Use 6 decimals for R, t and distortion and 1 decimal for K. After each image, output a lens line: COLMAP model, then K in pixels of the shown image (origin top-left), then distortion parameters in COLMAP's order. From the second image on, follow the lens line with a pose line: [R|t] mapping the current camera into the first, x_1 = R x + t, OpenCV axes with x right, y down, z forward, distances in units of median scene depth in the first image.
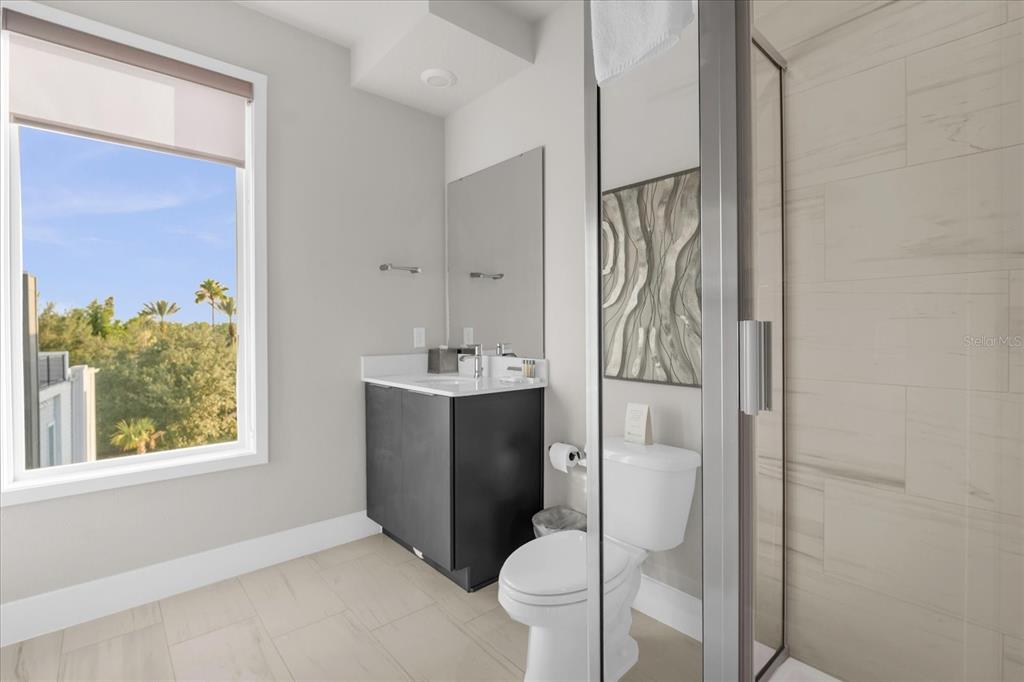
lens RADIAL K [[469.3, 0, 509.8], [0, 469.3, 335.2], [0, 0, 1]] dist [0.000642, -0.000008]
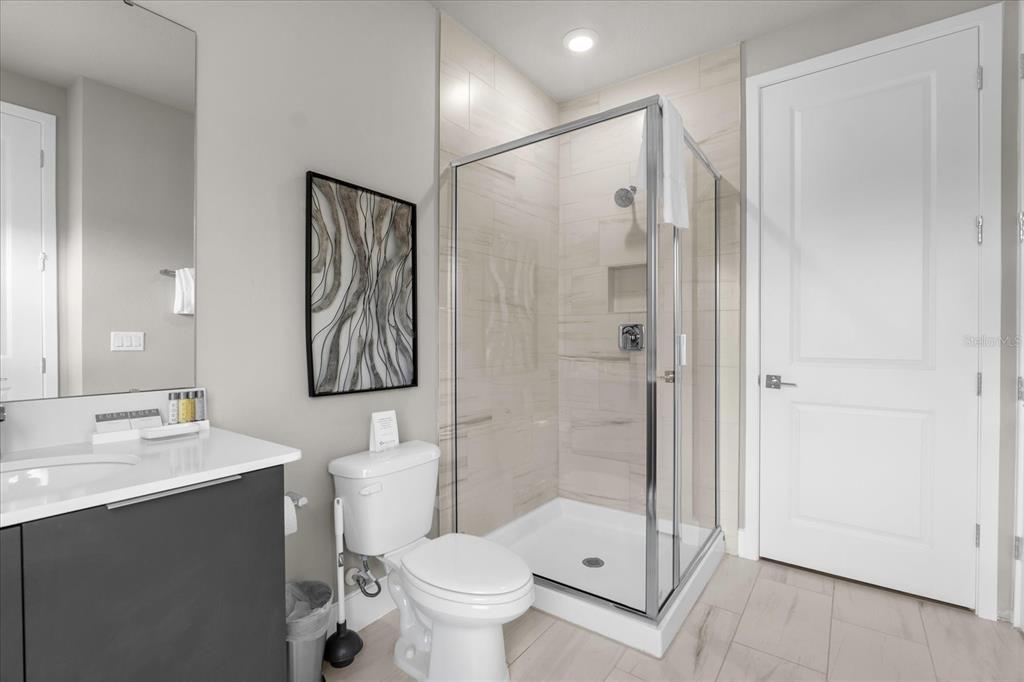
lens RADIAL K [[469.3, 0, 509.6], [0, 469.3, 339.9], [0, 0, 1]] dist [0.000642, -0.000008]
pose [[-0.215926, -0.007264, 0.976383, -0.753402], [0.005550, 0.999947, 0.008667, -0.015708], [-0.976394, 0.007290, -0.215874, 0.933254]]
